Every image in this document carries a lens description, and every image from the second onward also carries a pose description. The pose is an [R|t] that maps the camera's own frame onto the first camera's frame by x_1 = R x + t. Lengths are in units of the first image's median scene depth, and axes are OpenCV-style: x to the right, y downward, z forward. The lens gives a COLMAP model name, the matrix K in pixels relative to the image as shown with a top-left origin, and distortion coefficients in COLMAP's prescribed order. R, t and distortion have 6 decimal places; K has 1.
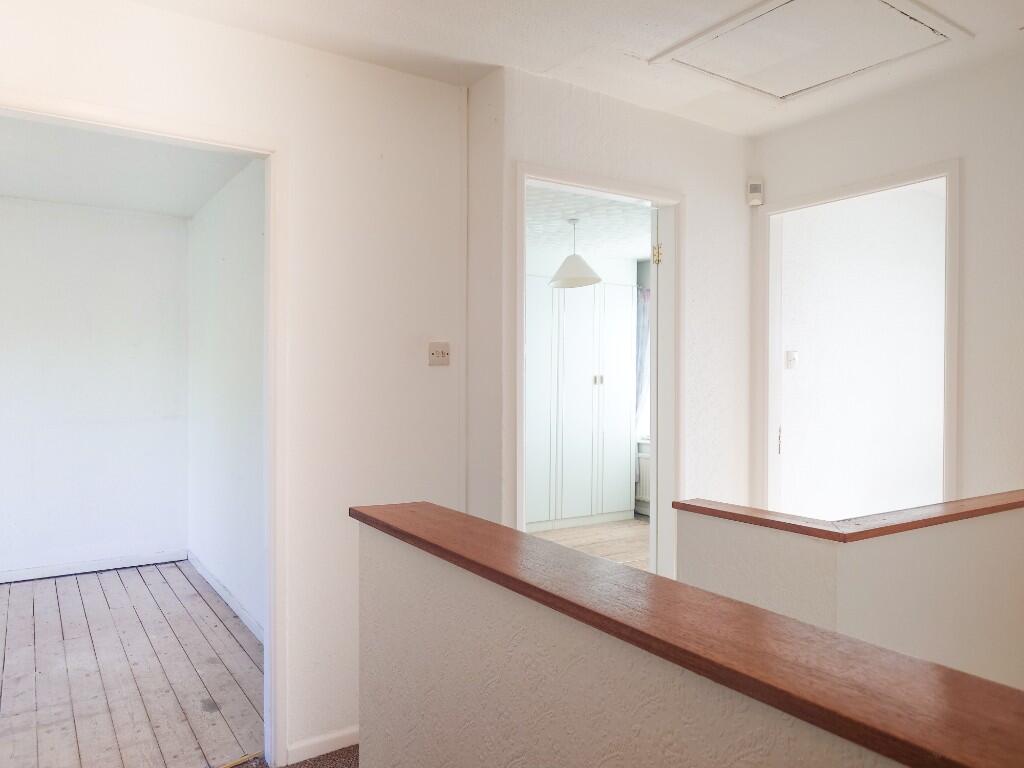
lens RADIAL K [[727.0, 0, 512.7], [0, 727.0, 383.3], [0, 0, 1]] dist [-0.007809, 0.001271]
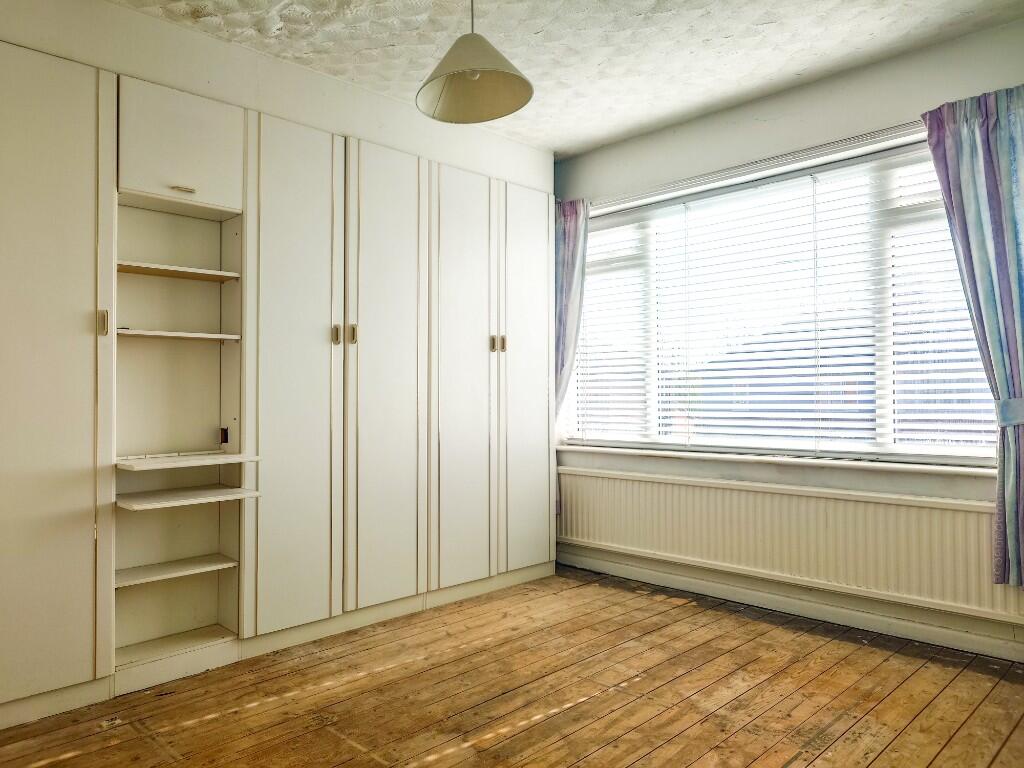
lens RADIAL K [[727.0, 0, 512.8], [0, 727.0, 380.3], [0, 0, 1]] dist [-0.007809, 0.001271]
pose [[0.979697, -0.008501, 0.200303, 0.012003], [0.012794, 0.999715, -0.020149, 0.036745], [-0.200074, 0.022302, 0.979527, 0.422614]]
